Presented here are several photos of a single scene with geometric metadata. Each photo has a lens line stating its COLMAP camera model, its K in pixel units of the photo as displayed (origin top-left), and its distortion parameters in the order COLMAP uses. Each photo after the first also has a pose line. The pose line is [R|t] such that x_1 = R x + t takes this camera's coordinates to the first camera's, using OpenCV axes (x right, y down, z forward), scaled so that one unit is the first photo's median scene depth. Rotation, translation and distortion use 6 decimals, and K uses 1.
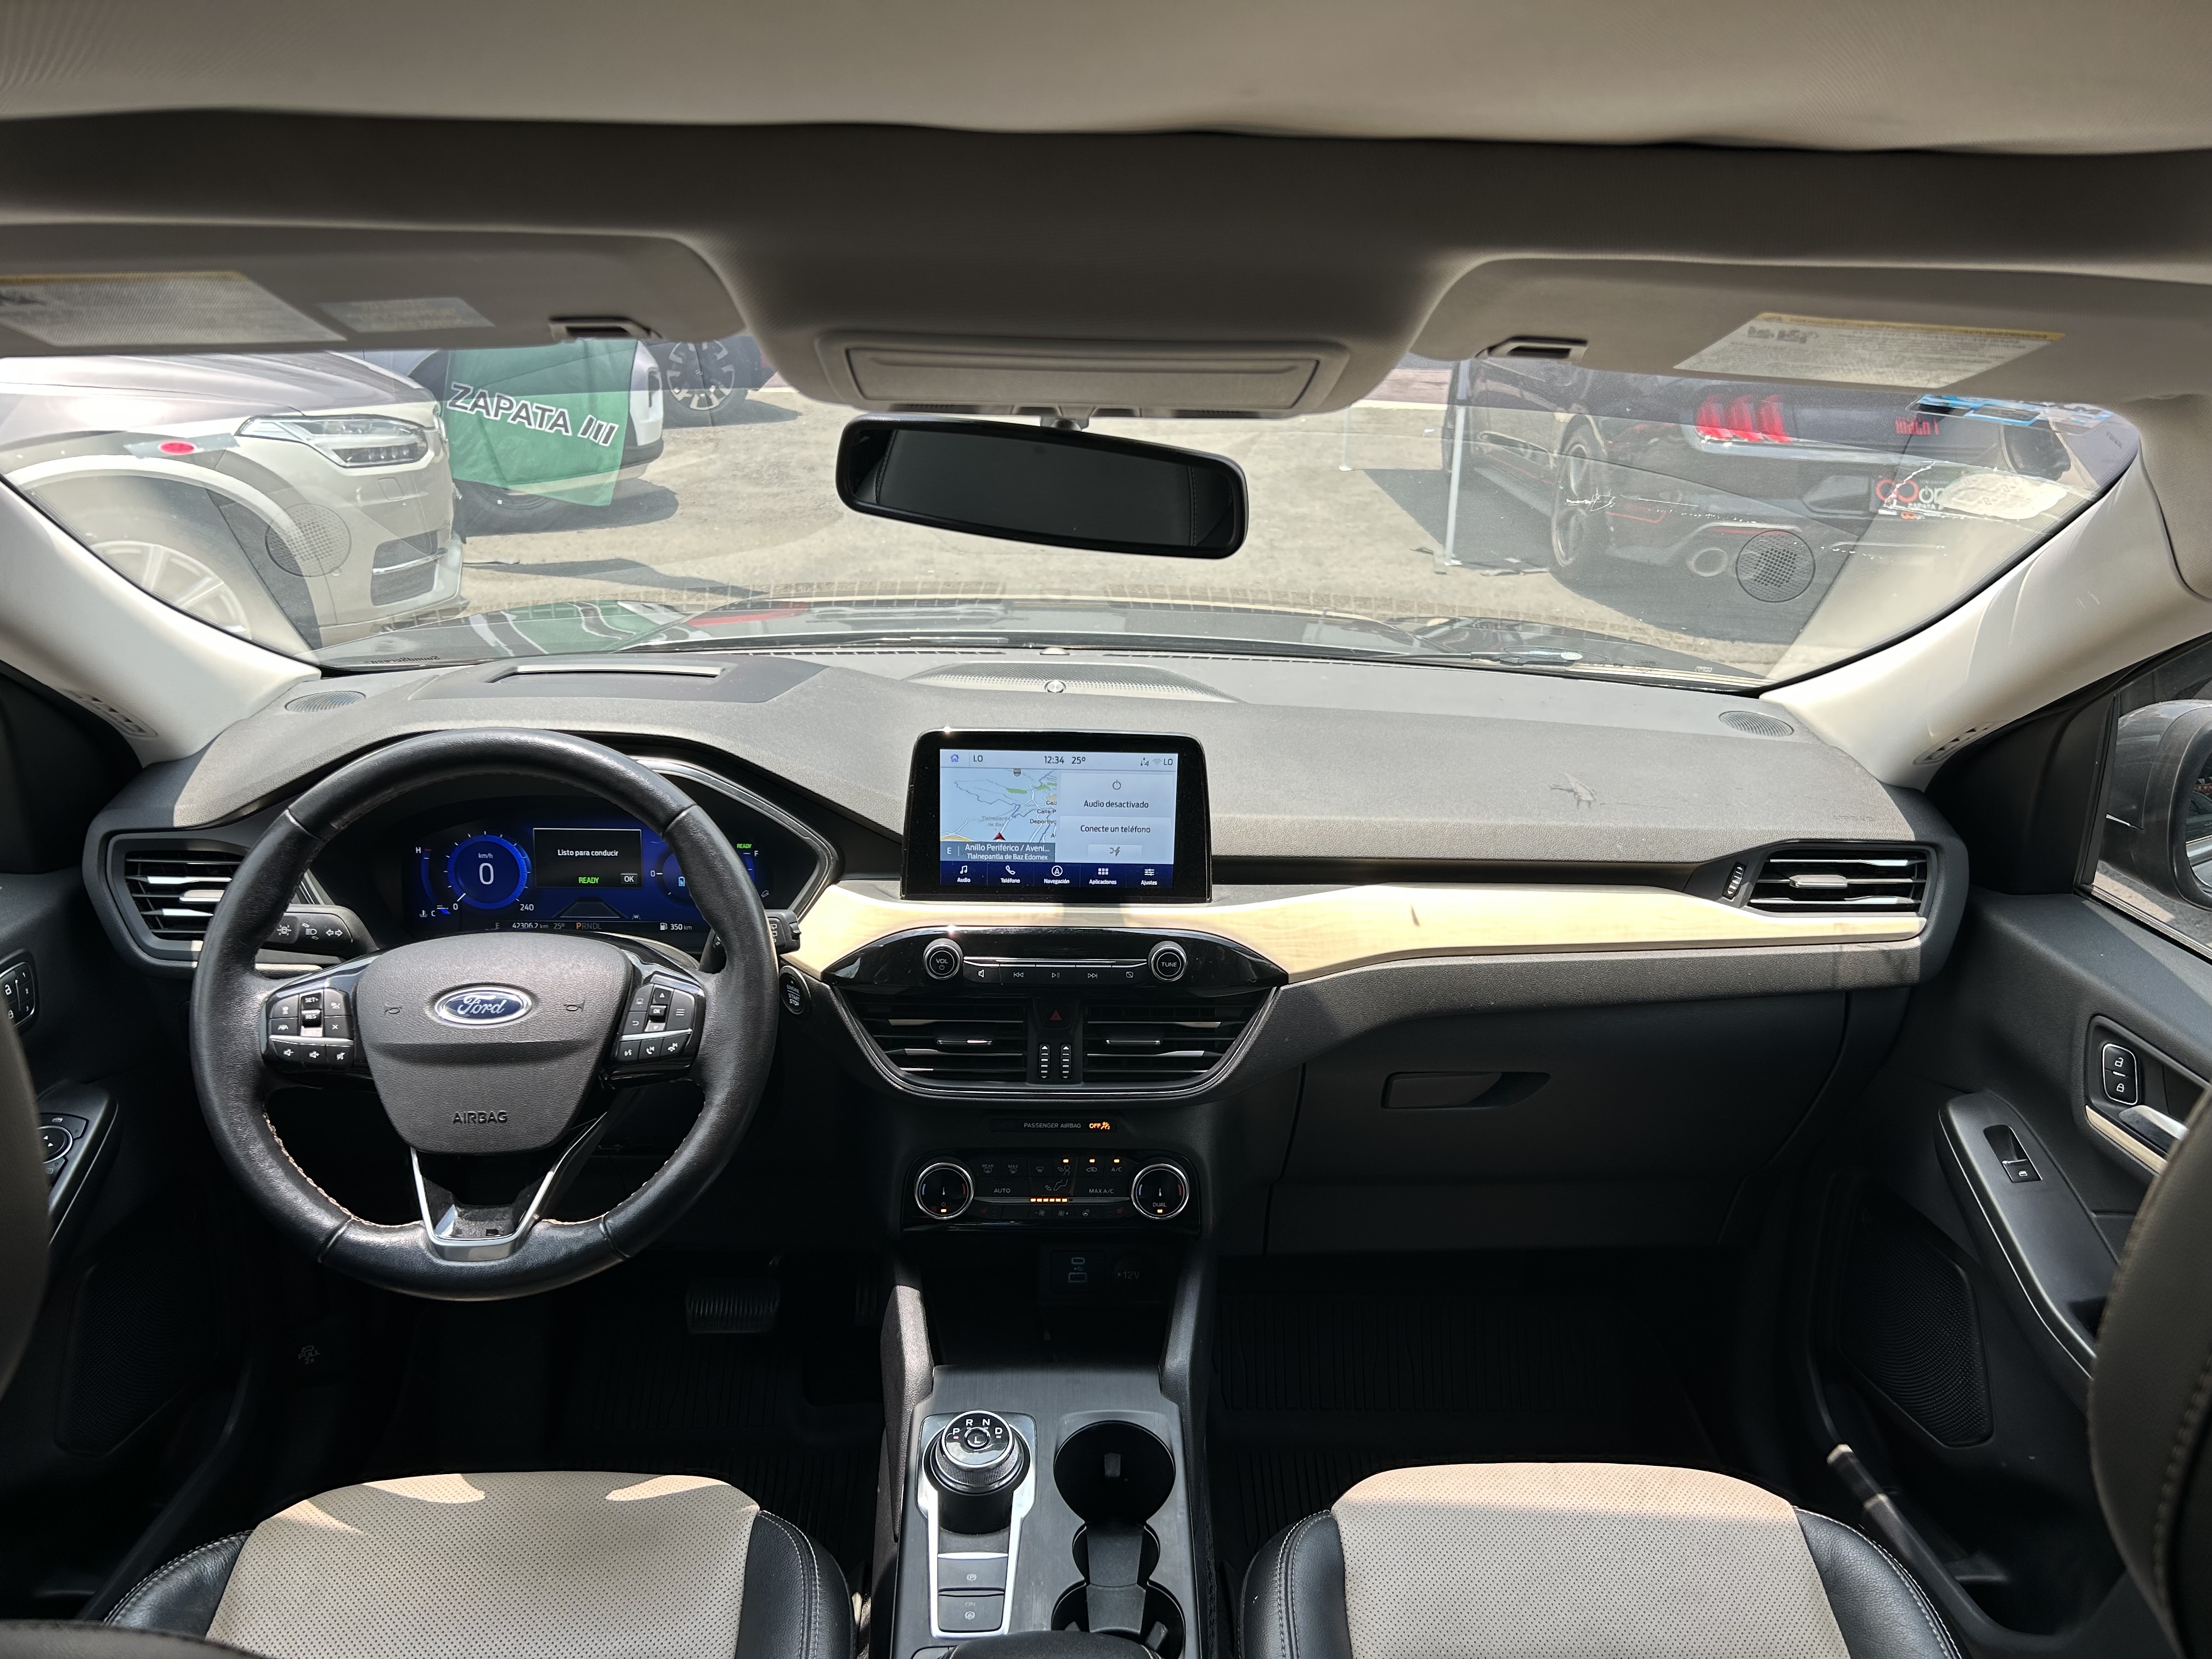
lens RADIAL K [[1687.8, 0, 1131.0], [0, 1687.8, 832.0], [0, 0, 1]] dist [0.052456, -0.070181]
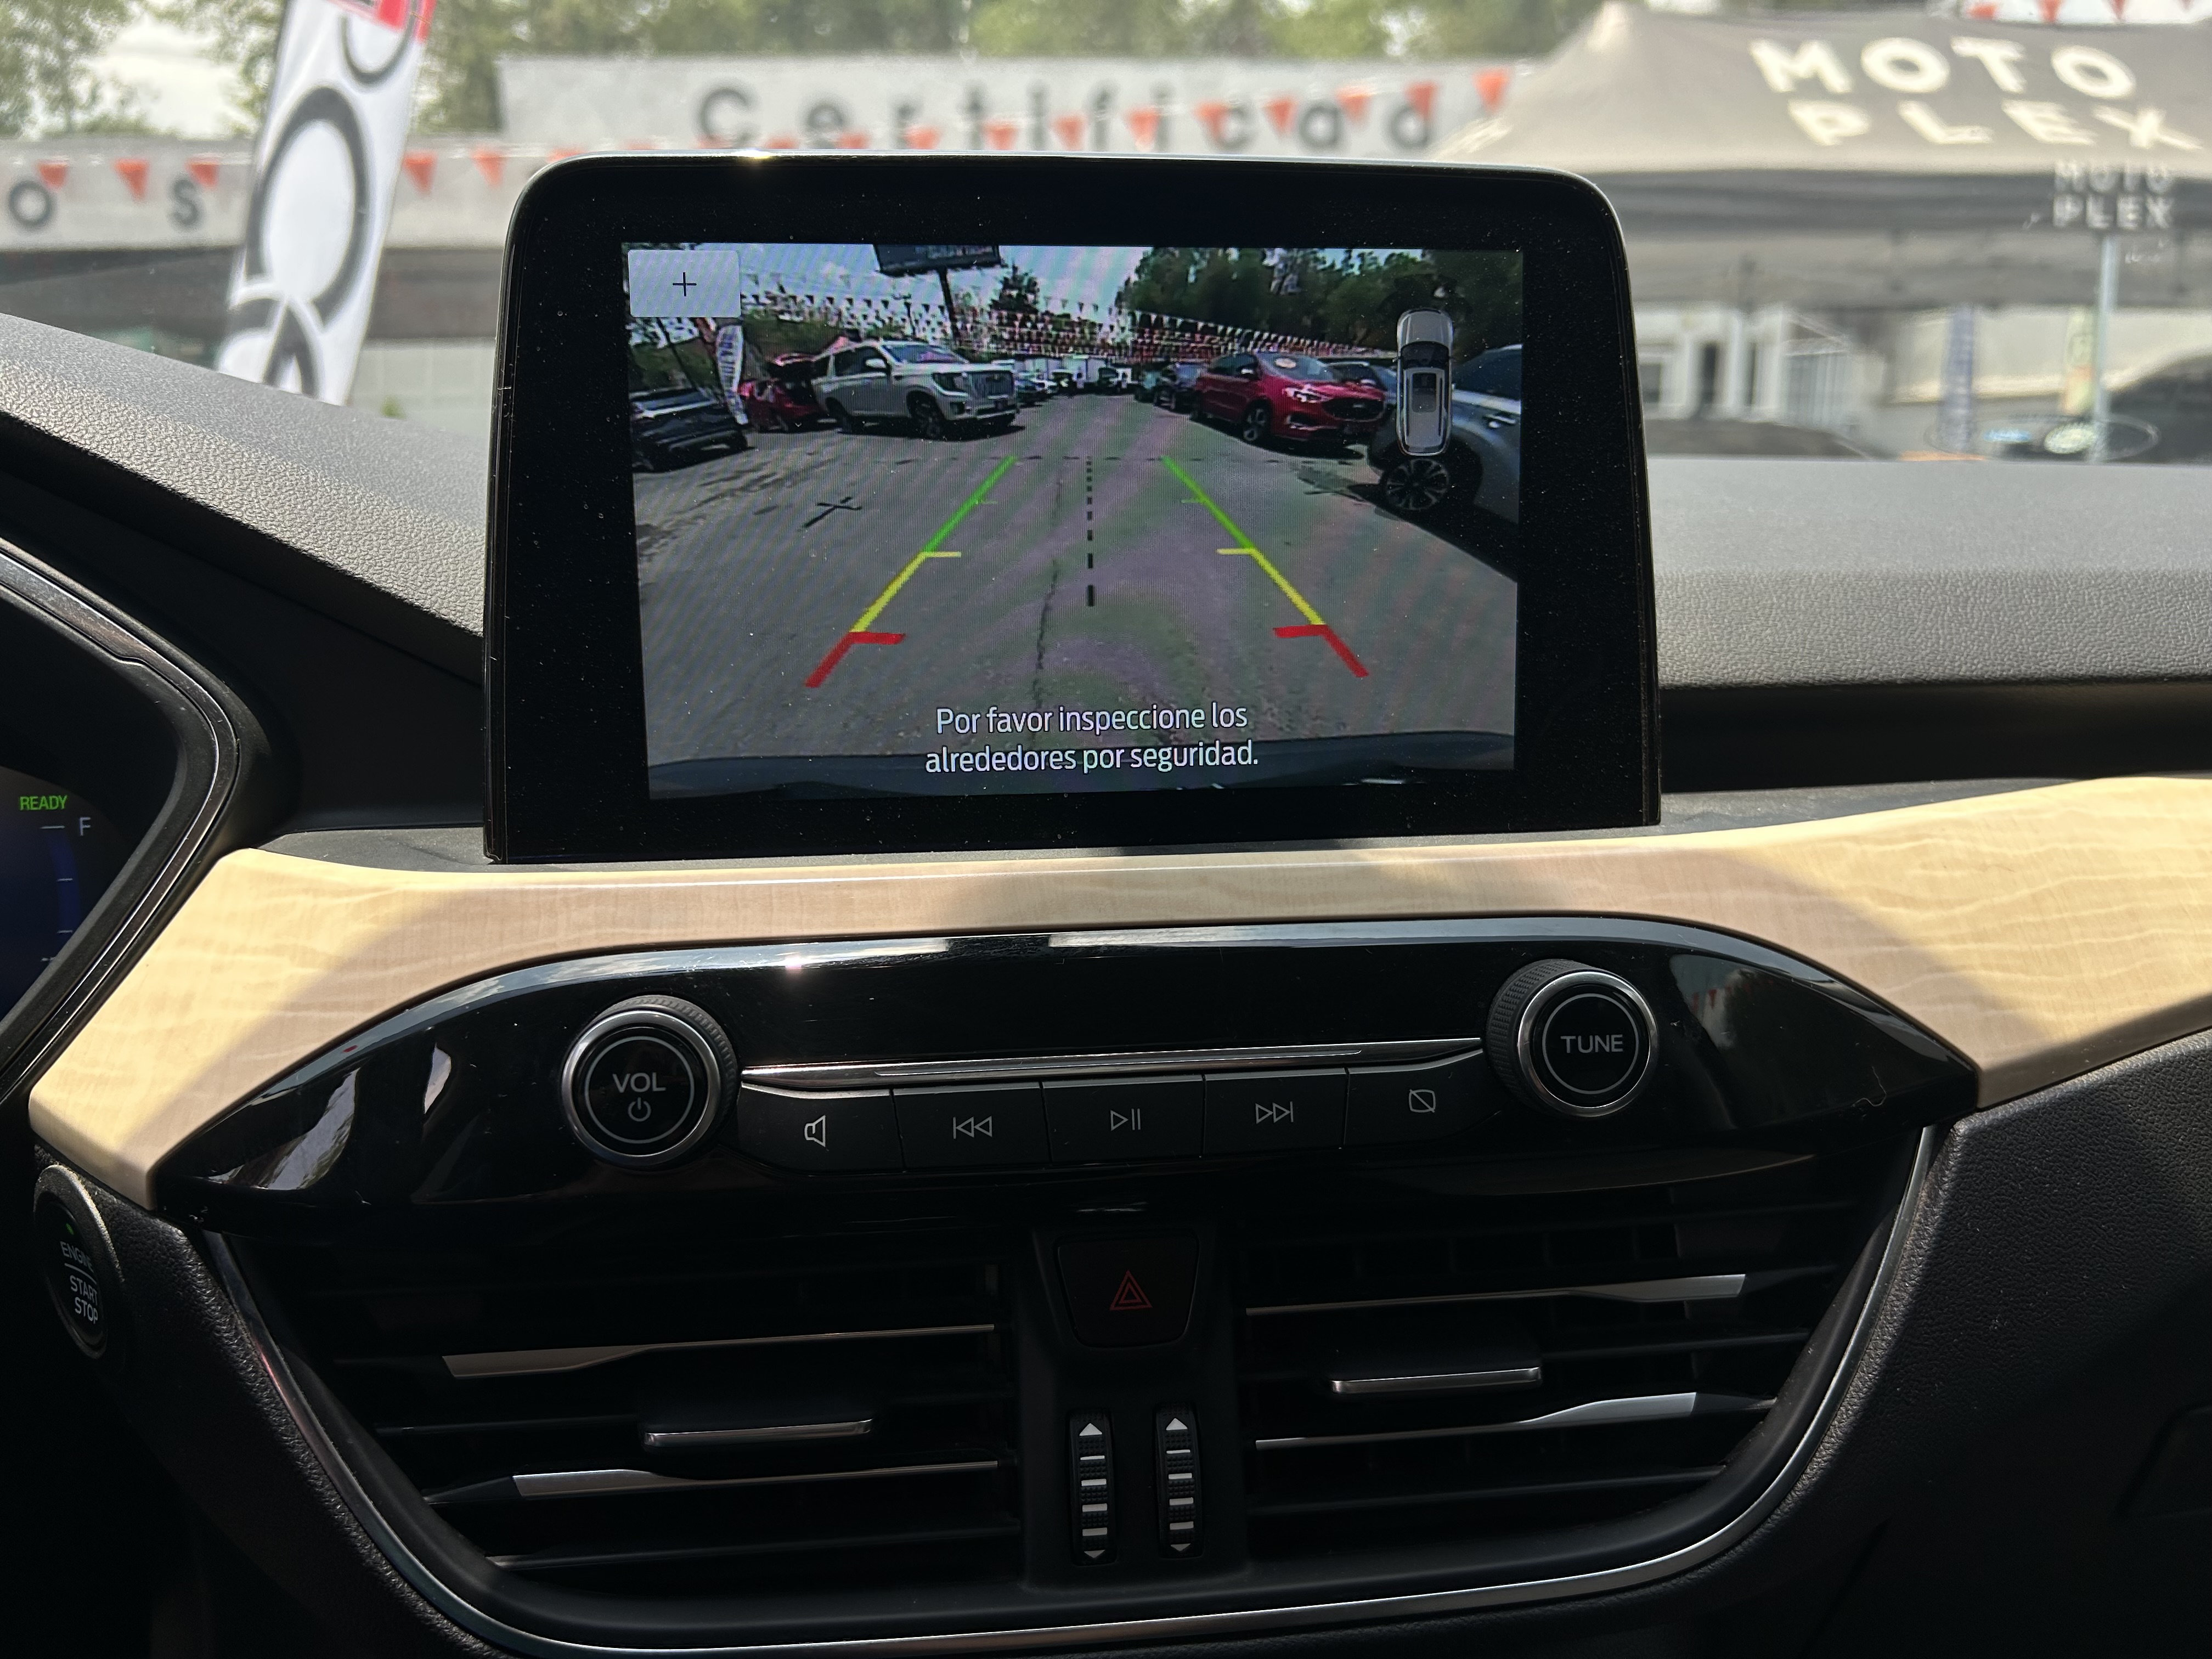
lens RADIAL K [[1687.8, 0, 1088.5], [0, 1687.8, 855.2], [0, 0, 1]] dist [0.052456, -0.070181]
pose [[0.996763, -0.054790, 0.058844, -0.061333], [0.062355, 0.988805, -0.135560, 0.078793], [-0.050758, 0.138790, 0.989020, 0.745247]]
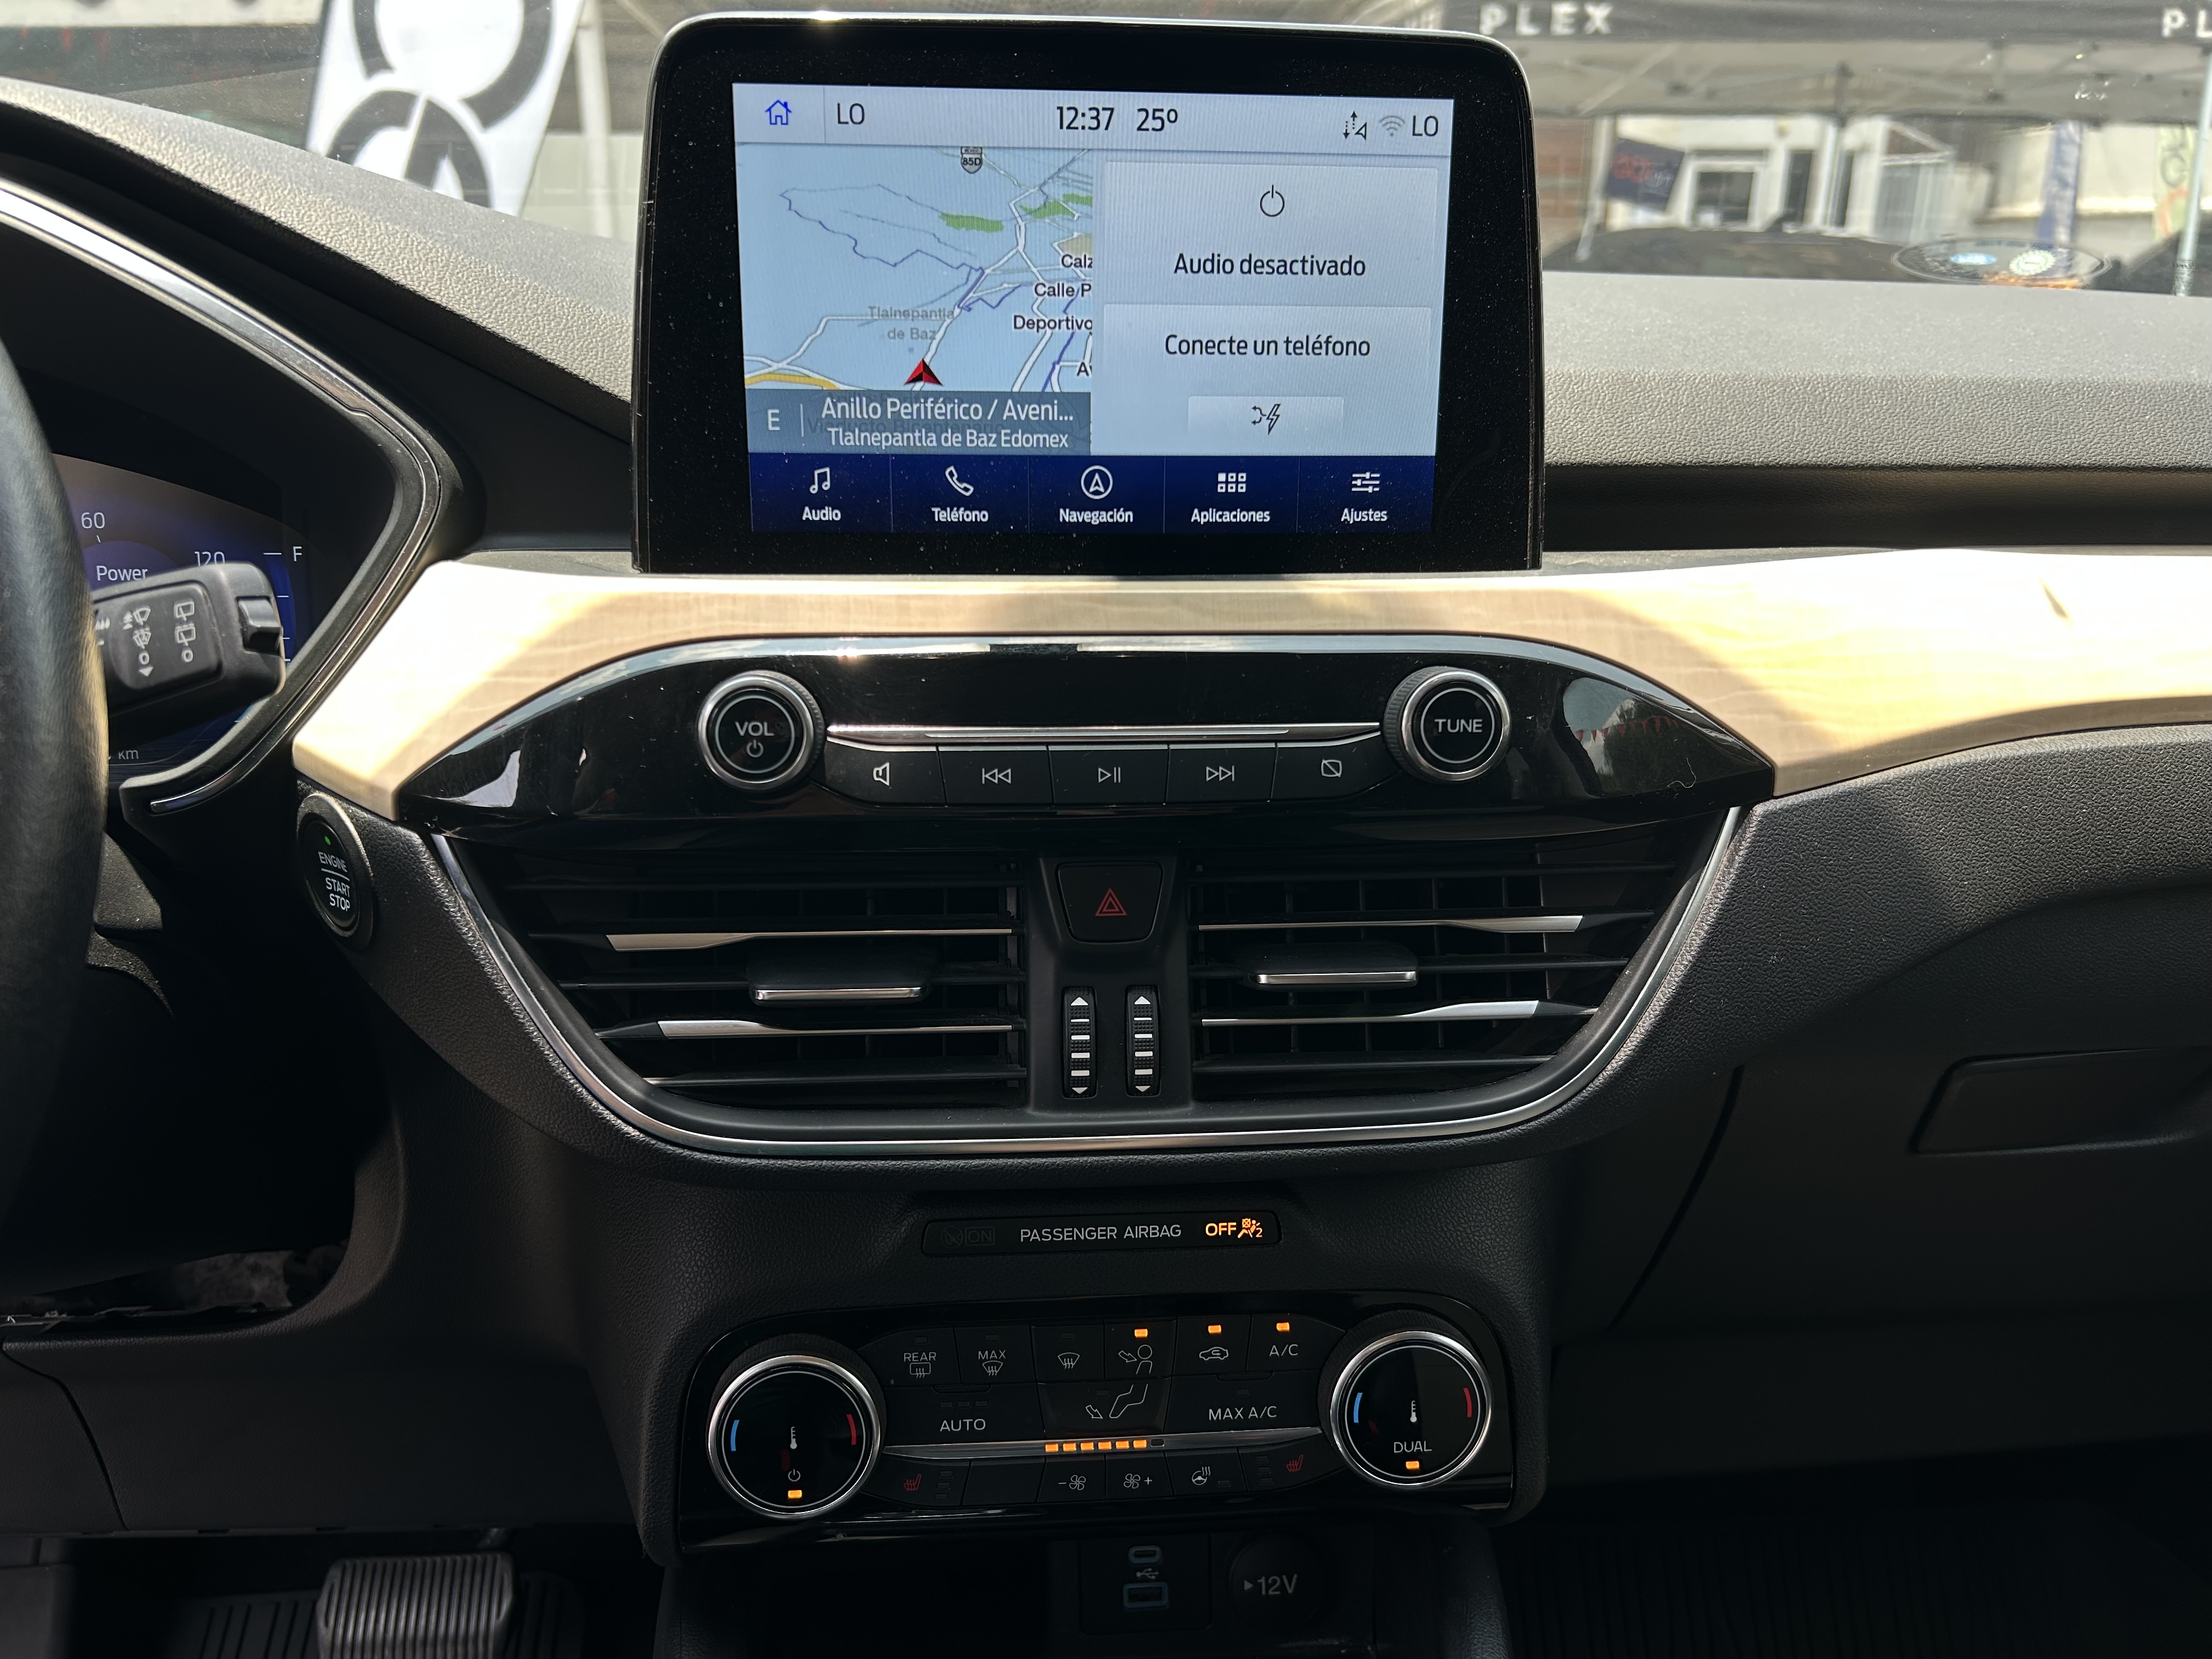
lens RADIAL K [[1687.8, 0, 1104.5], [0, 1687.8, 845.0], [0, 0, 1]] dist [0.052456, -0.070181]
pose [[0.999043, -0.032471, 0.029290, -0.054942], [0.033533, 0.998770, -0.036529, 0.109168], [-0.028068, 0.037476, 0.998903, 0.664963]]
